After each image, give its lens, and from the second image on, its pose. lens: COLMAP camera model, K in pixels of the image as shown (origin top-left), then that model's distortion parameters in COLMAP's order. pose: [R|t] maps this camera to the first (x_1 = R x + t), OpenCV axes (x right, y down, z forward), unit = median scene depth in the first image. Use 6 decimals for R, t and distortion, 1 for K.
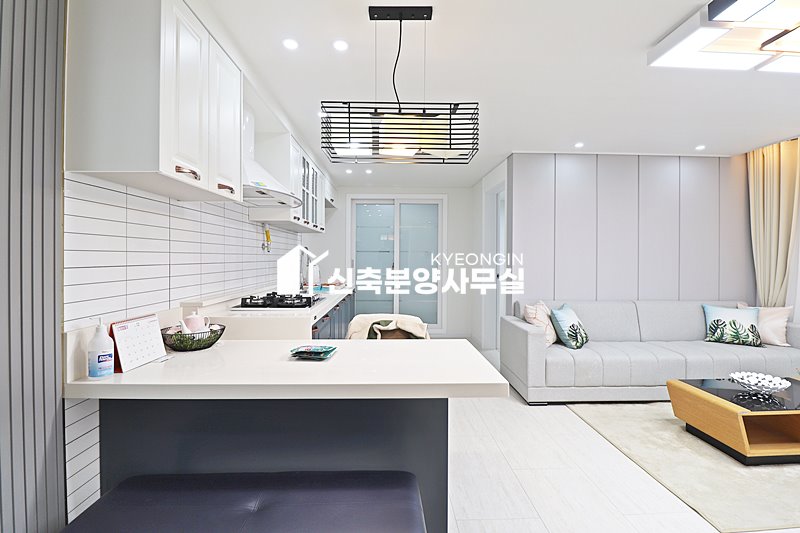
lens RADIAL K [[365.4, 0, 399.8], [0, 365.4, 261.0], [0, 0, 1]] dist [0.001481, -0.015650]
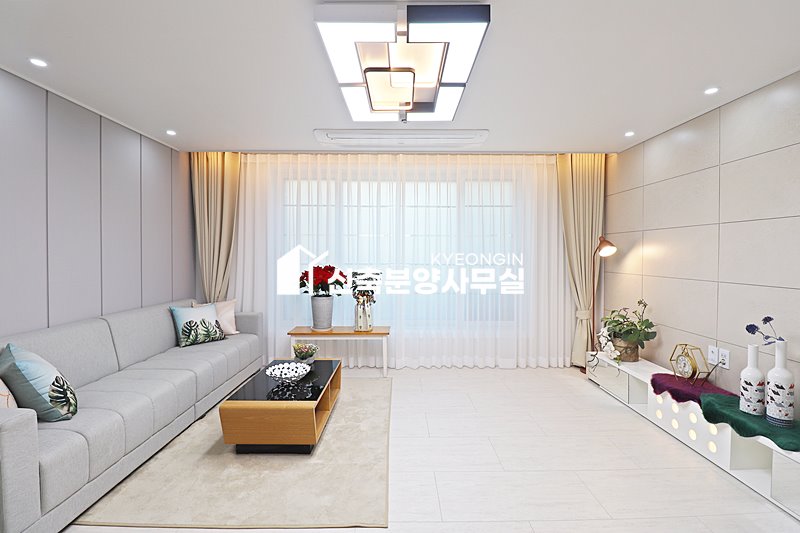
lens RADIAL K [[365.4, 0, 399.8], [0, 365.4, 261.0], [0, 0, 1]] dist [0.001481, -0.015650]
pose [[0.025169, -0.025266, 0.999364, -0.065322], [0.005013, 0.999671, 0.025147, -0.019310], [-0.999671, 0.004377, 0.025287, 0.446578]]
